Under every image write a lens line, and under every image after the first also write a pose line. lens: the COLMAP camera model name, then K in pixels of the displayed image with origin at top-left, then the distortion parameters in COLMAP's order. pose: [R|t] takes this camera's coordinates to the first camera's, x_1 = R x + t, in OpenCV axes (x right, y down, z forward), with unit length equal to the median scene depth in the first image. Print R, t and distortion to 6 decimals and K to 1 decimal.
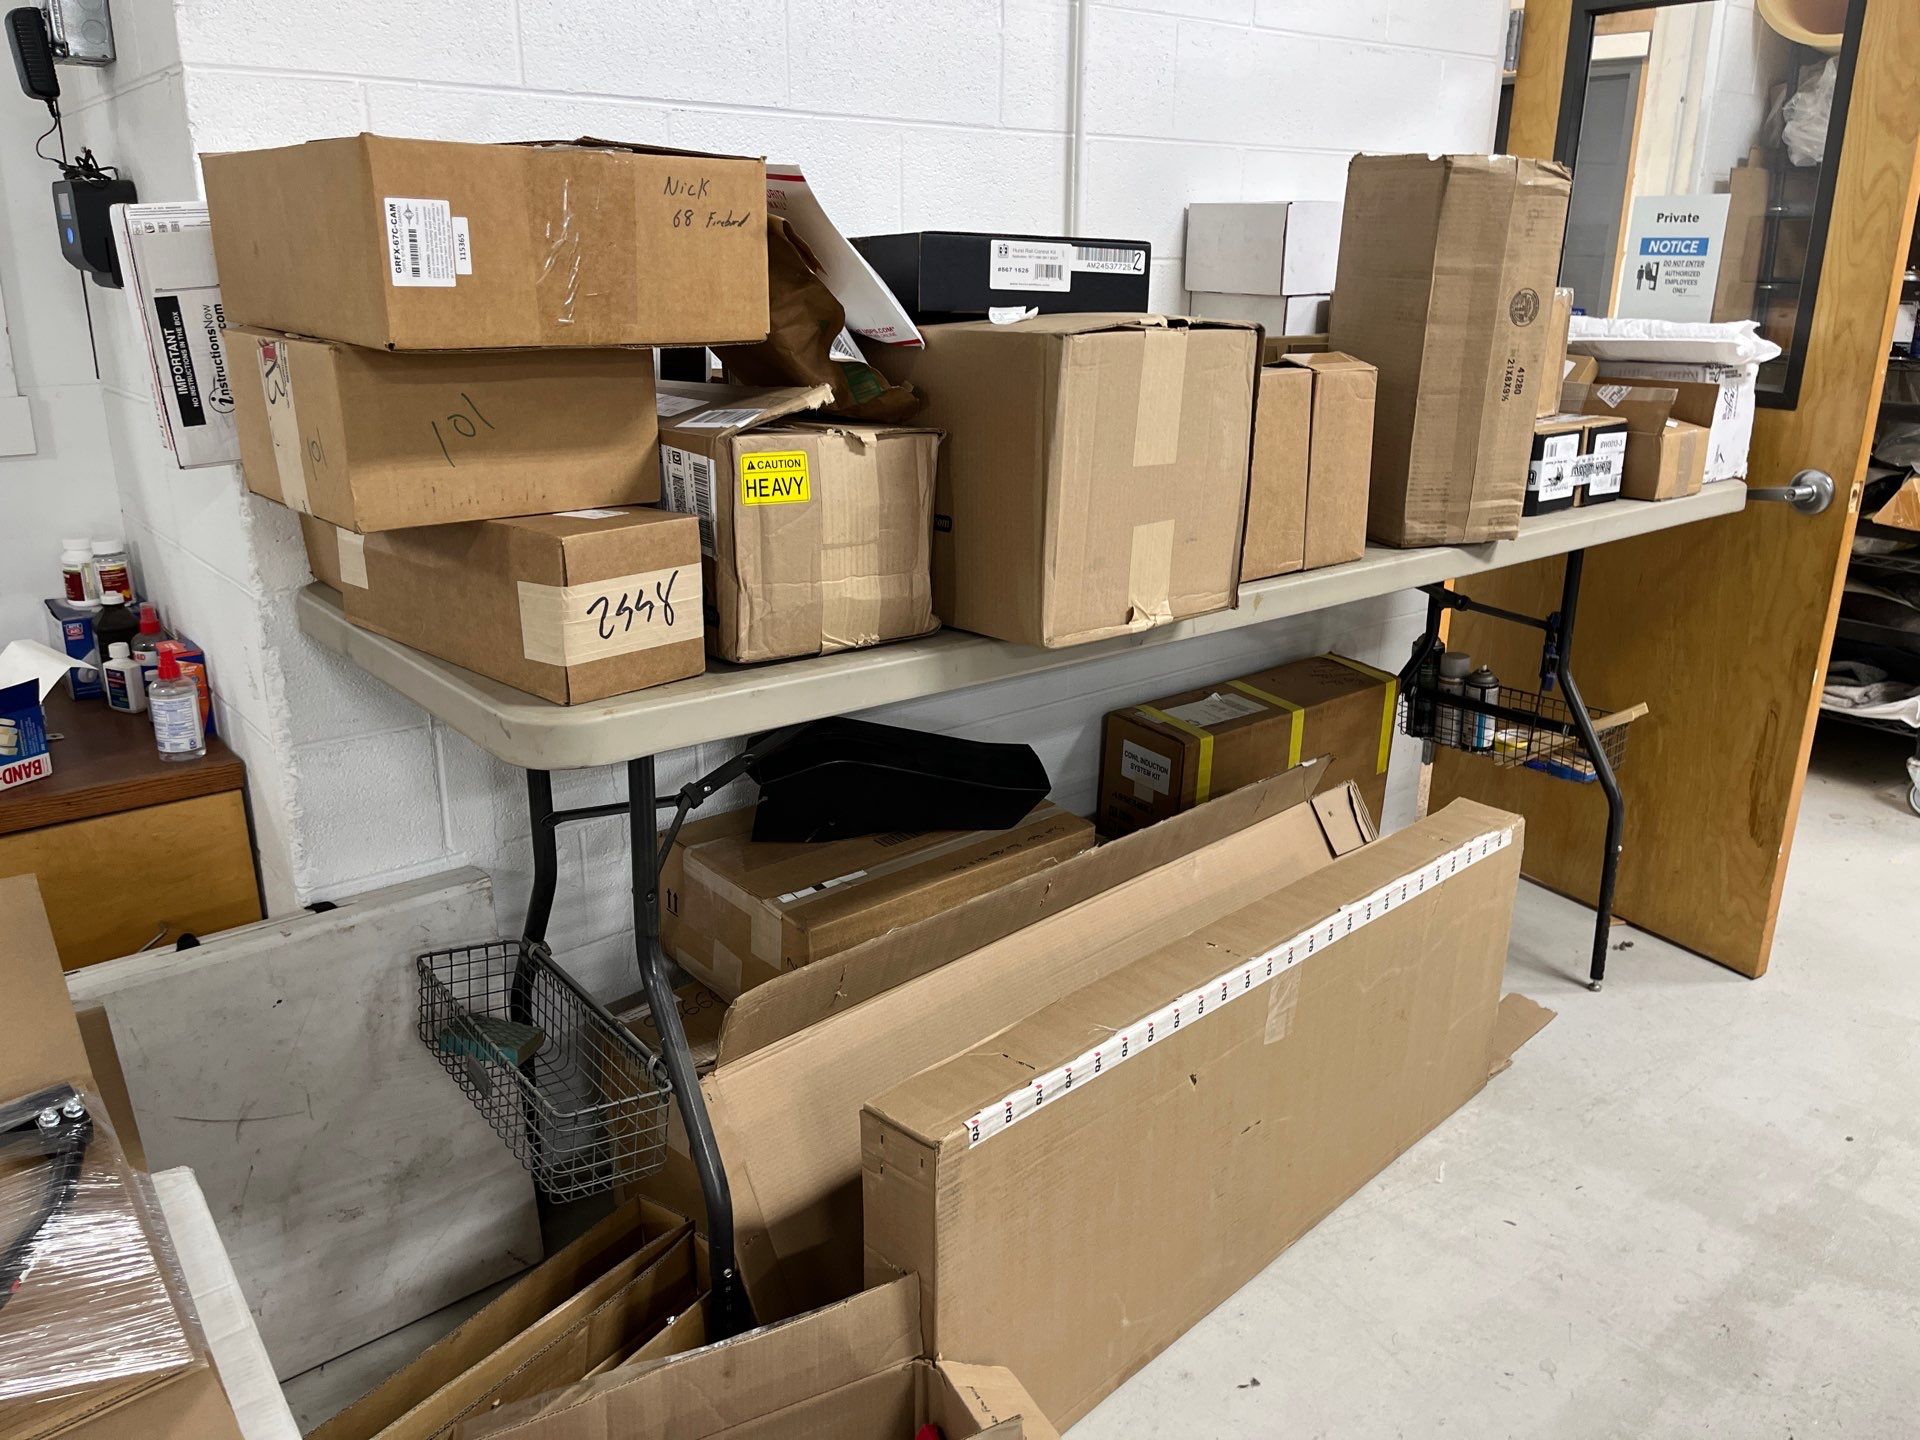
lens RADIAL K [[1415.6, 0, 963.4], [0, 1415.6, 740.5], [0, 0, 1]] dist [0.085790, -0.123350]
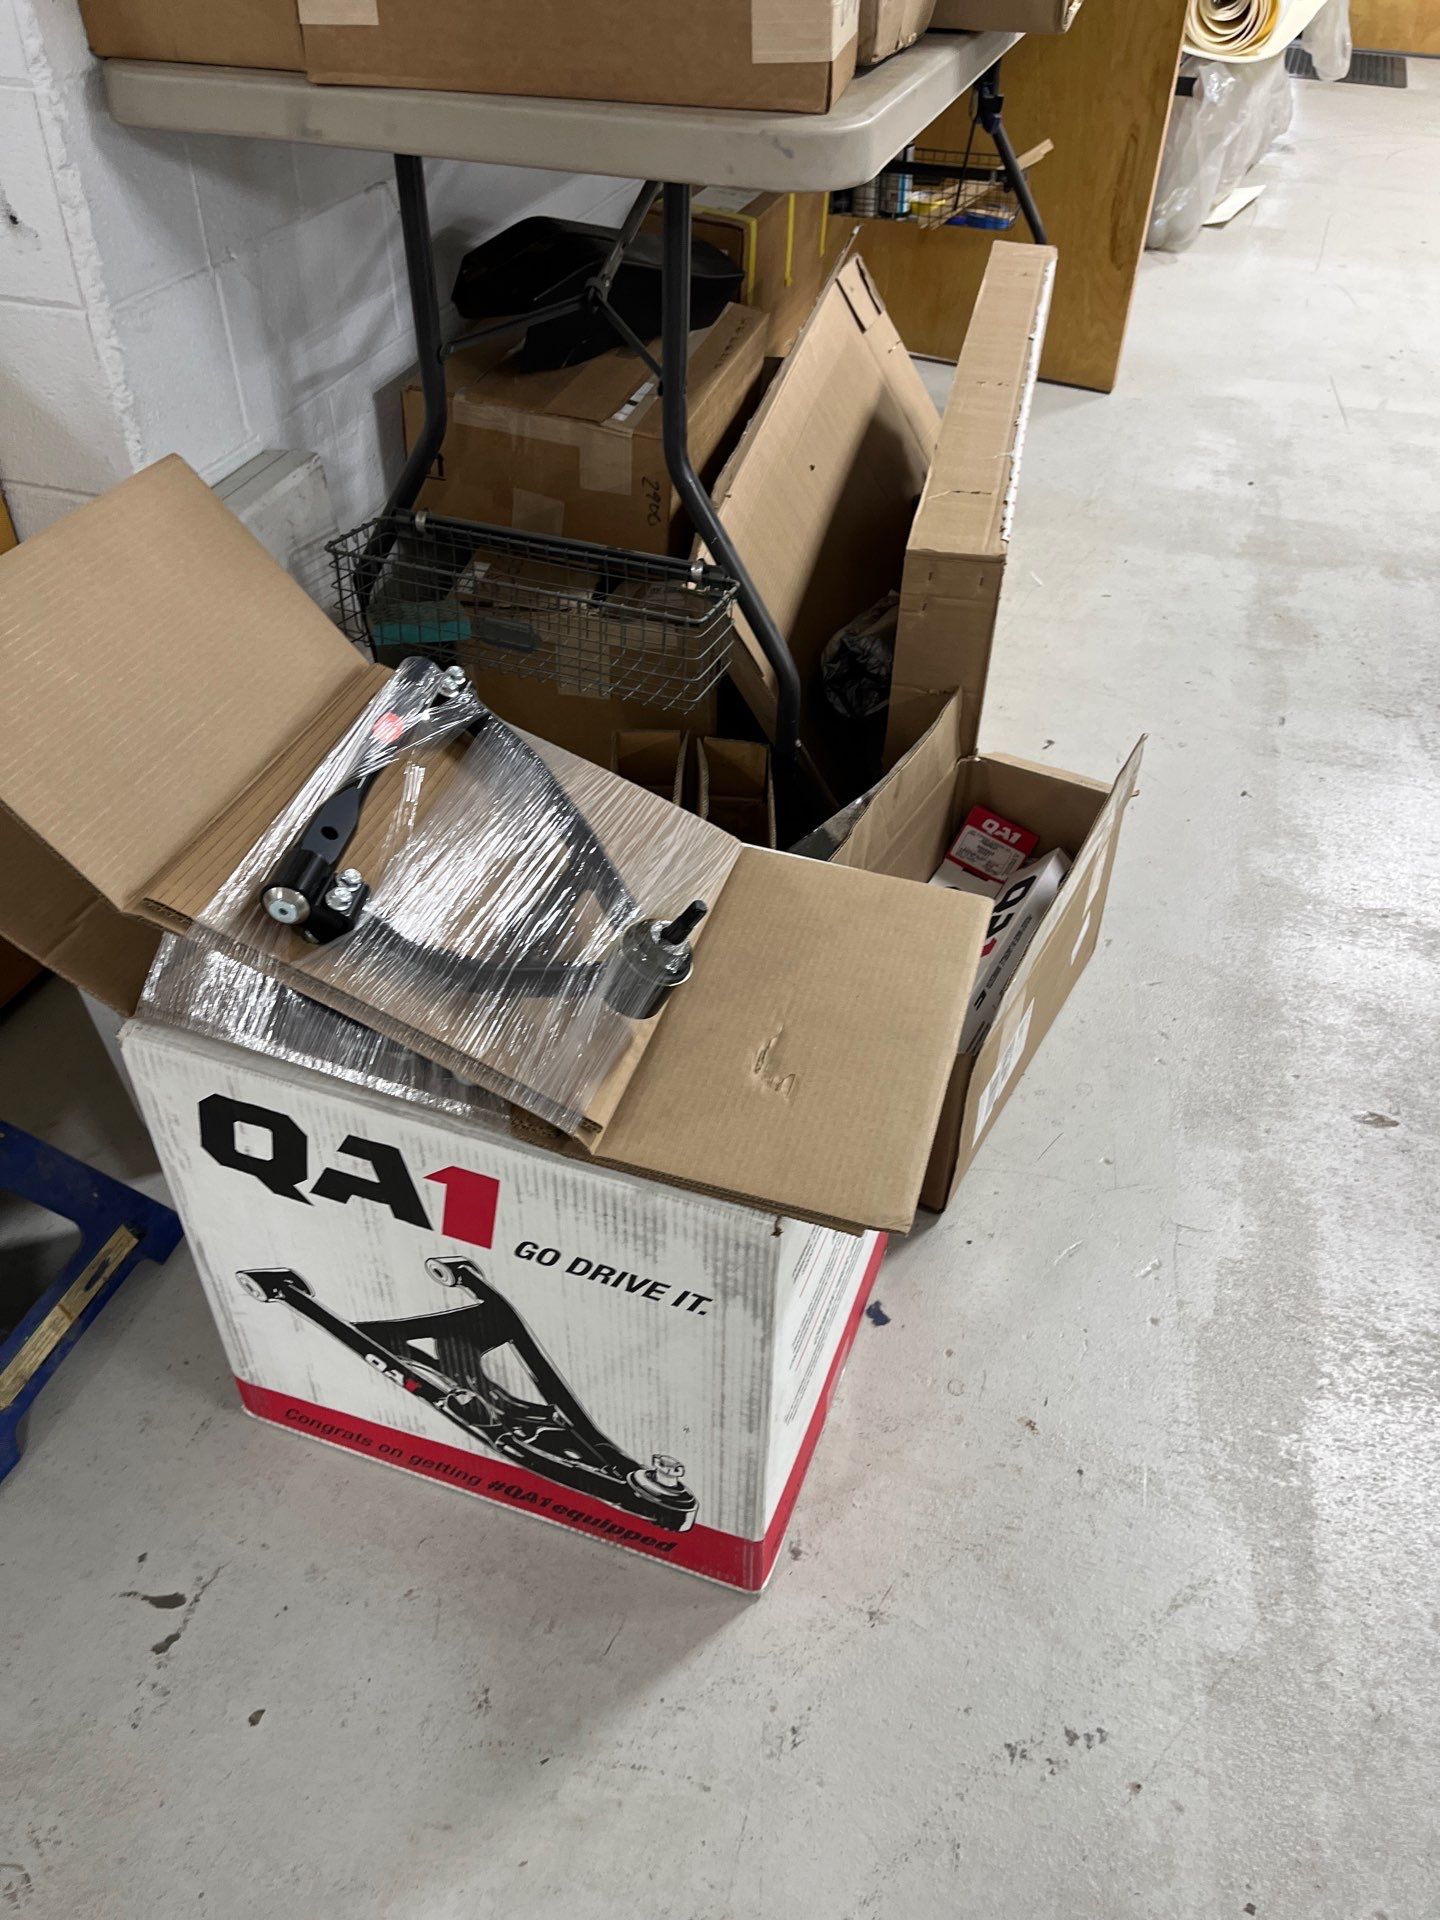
lens RADIAL K [[1454.5, 0, 720.0], [0, 1454.5, 960.0], [0, 0, 1]] dist [0.069363, -0.099440]
pose [[0.834590, -0.347160, 0.427714, -0.528025], [0.159442, 0.895430, 0.415672, 0.033997], [-0.527293, -0.278720, 0.802669, 0.062253]]
